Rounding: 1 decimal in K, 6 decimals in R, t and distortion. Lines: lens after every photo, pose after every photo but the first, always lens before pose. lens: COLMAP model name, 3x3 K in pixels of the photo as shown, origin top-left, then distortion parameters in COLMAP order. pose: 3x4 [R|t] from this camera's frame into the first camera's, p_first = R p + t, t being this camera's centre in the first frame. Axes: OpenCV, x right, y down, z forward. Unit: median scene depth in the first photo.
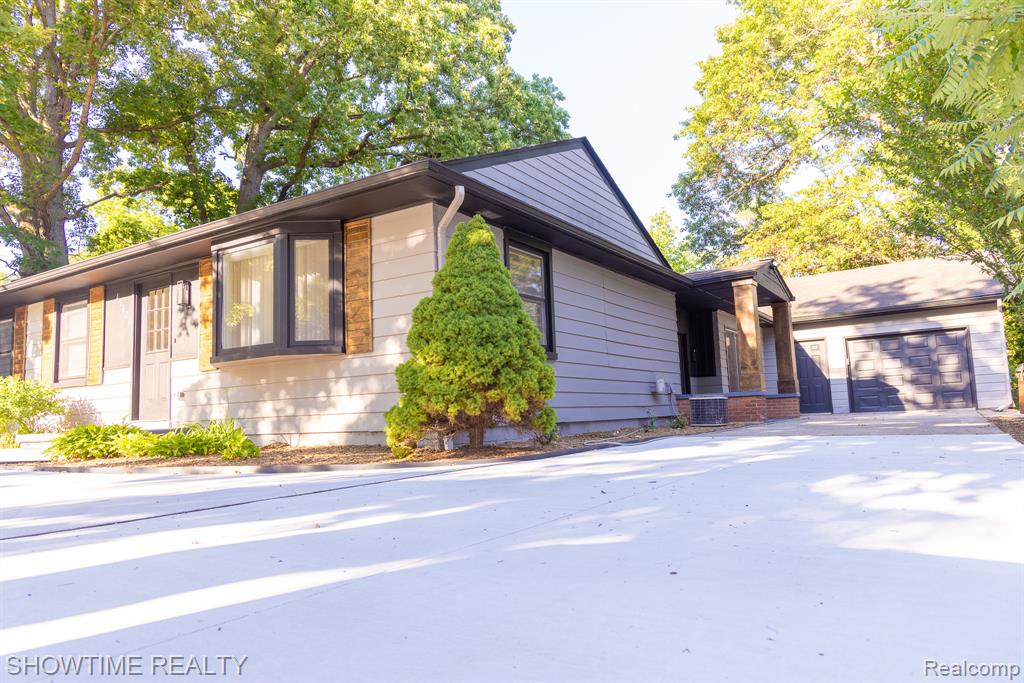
lens RADIAL K [[696.4, 0, 512.0], [0, 696.4, 341.5], [0, 0, 1]] dist [0.003384, 0.000352]
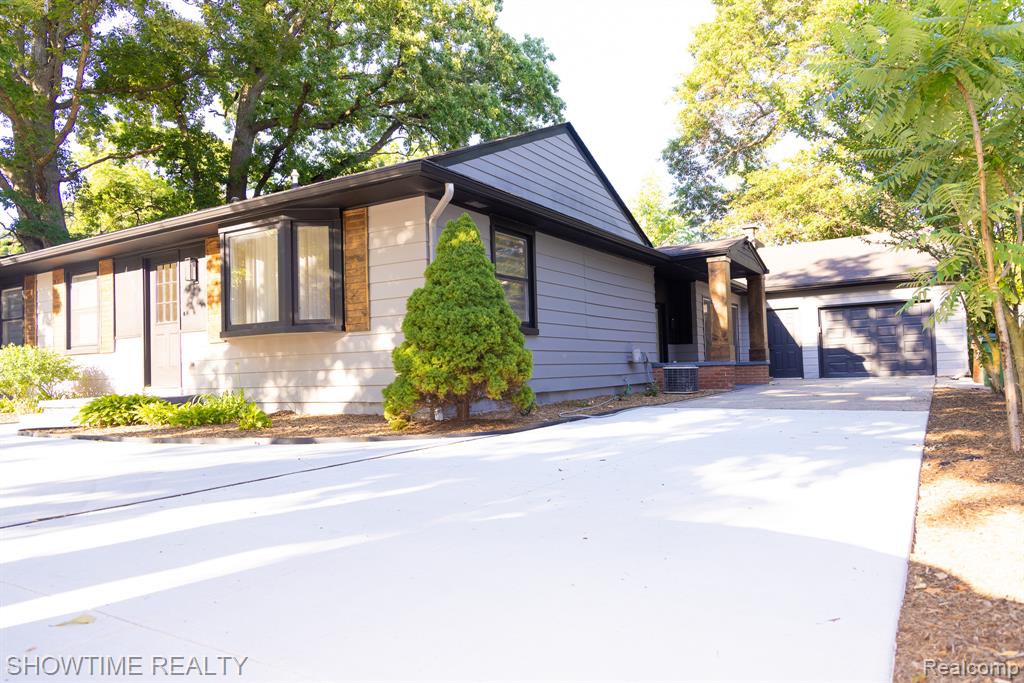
lens RADIAL K [[696.5, 0, 516.5], [0, 696.5, 346.7], [0, 0, 1]] dist [0.011481, 0.000745]
pose [[0.999751, 0.009818, 0.020037, 0.004458], [-0.011257, 0.997267, 0.073020, -0.018598], [-0.019265, -0.073228, 0.997129, -0.046606]]
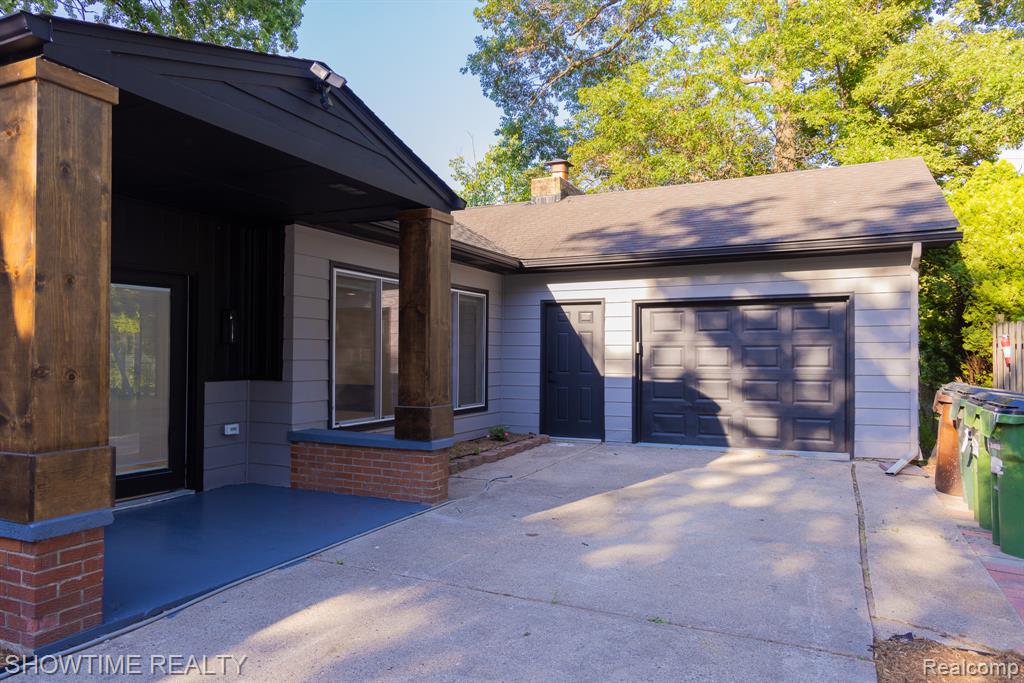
lens RADIAL K [[686.9, 0, 511.6], [0, 686.9, 347.3], [0, 0, 1]] dist [-0.002354, -0.001195]
pose [[0.991710, 0.045516, 0.120166, 0.354827], [-0.057105, 0.993854, 0.094828, -0.016267], [-0.115112, -0.100904, 0.988214, 0.540217]]
